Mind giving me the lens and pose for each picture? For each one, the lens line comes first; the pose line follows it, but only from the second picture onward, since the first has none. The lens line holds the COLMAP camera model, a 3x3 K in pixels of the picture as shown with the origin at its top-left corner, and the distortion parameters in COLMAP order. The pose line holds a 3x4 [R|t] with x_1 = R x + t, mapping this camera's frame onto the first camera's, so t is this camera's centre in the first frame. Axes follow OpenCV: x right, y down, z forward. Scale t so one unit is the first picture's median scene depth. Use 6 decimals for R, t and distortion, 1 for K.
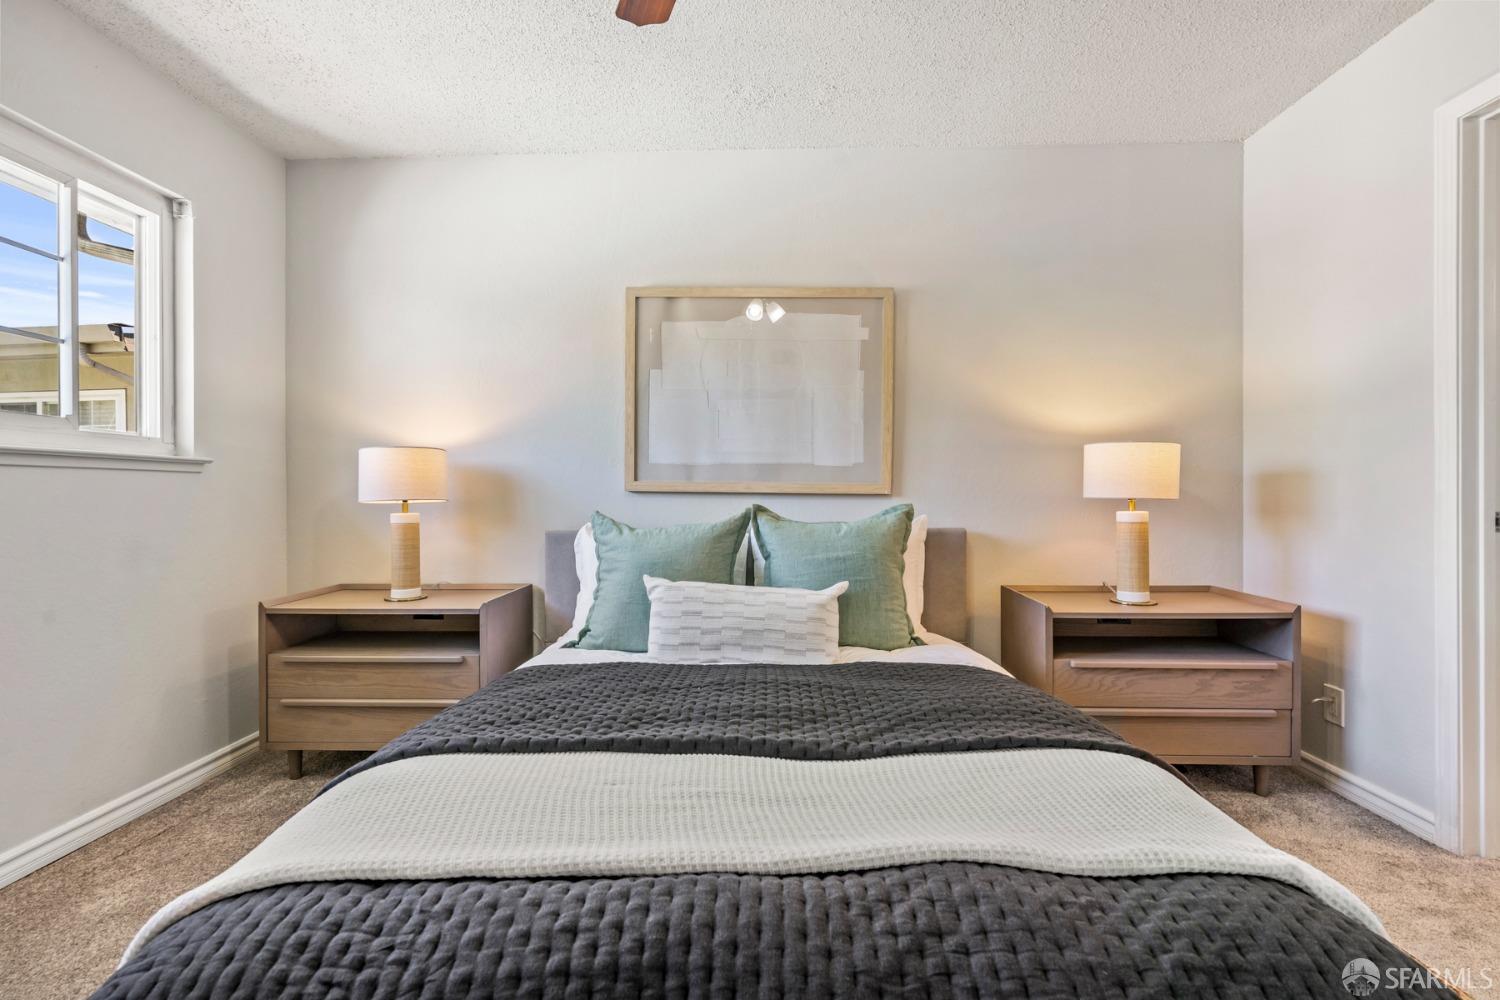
lens RADIAL K [[682.6, 0, 743.8], [0, 682.6, 496.5], [0, 0, 1]] dist [-0.002074, -0.000141]
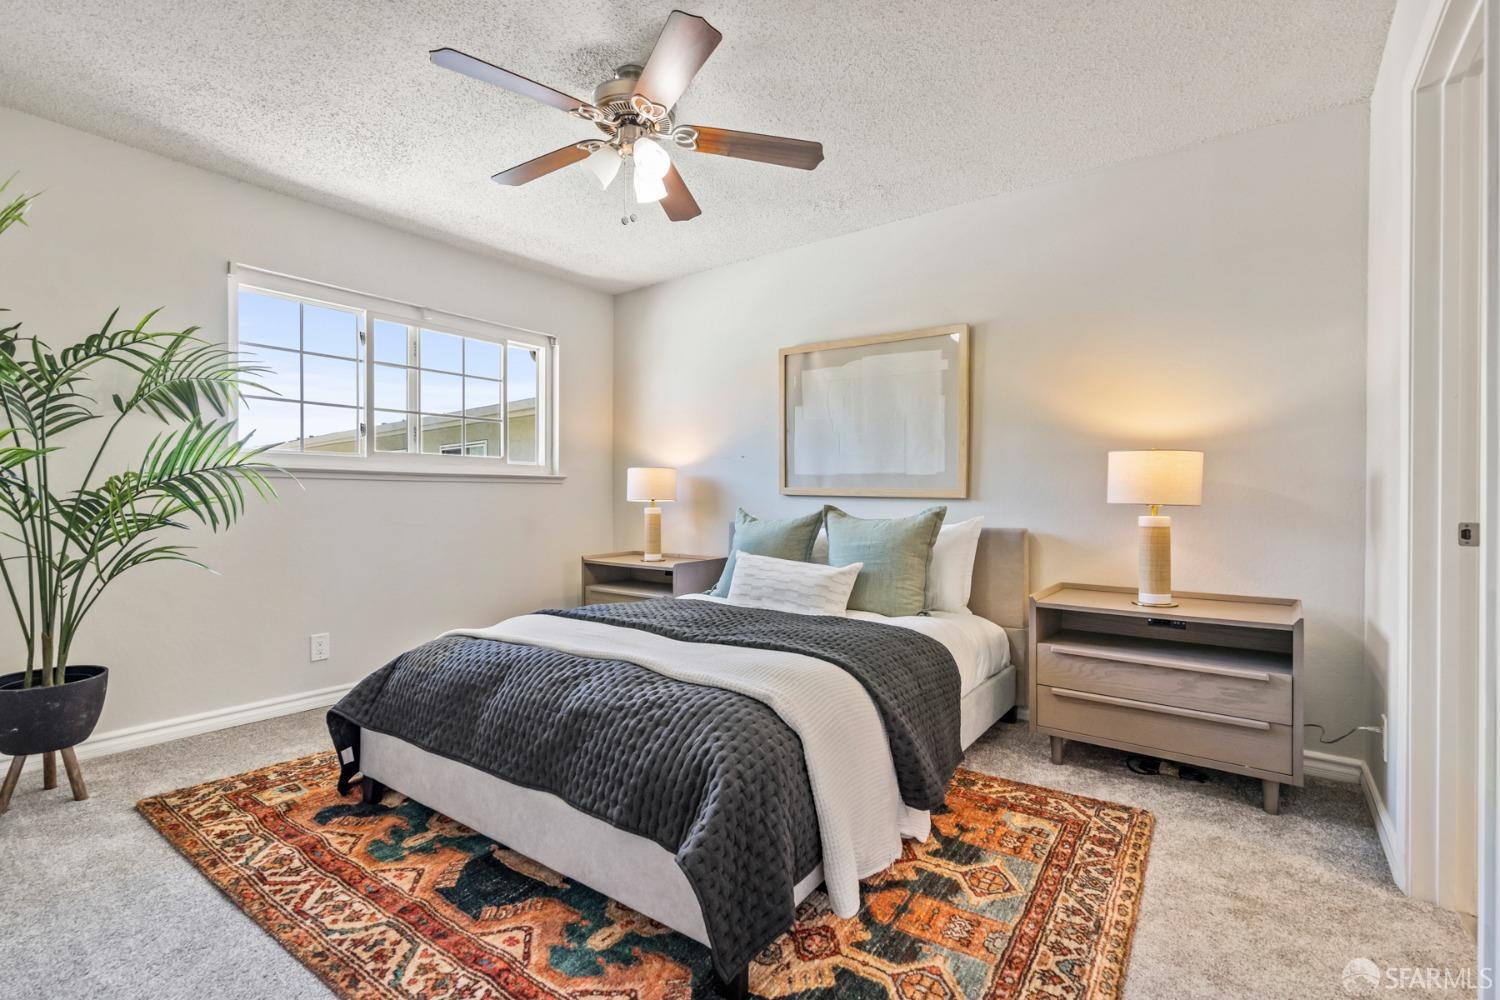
lens RADIAL K [[682.6, 0, 743.8], [0, 682.6, 496.5], [0, 0, 1]] dist [-0.002074, -0.000141]
pose [[0.813683, 0.005778, -0.581281, 0.667698], [-0.007660, 0.999970, -0.000783, -0.002869], [0.581259, 0.005090, 0.813703, -0.207302]]
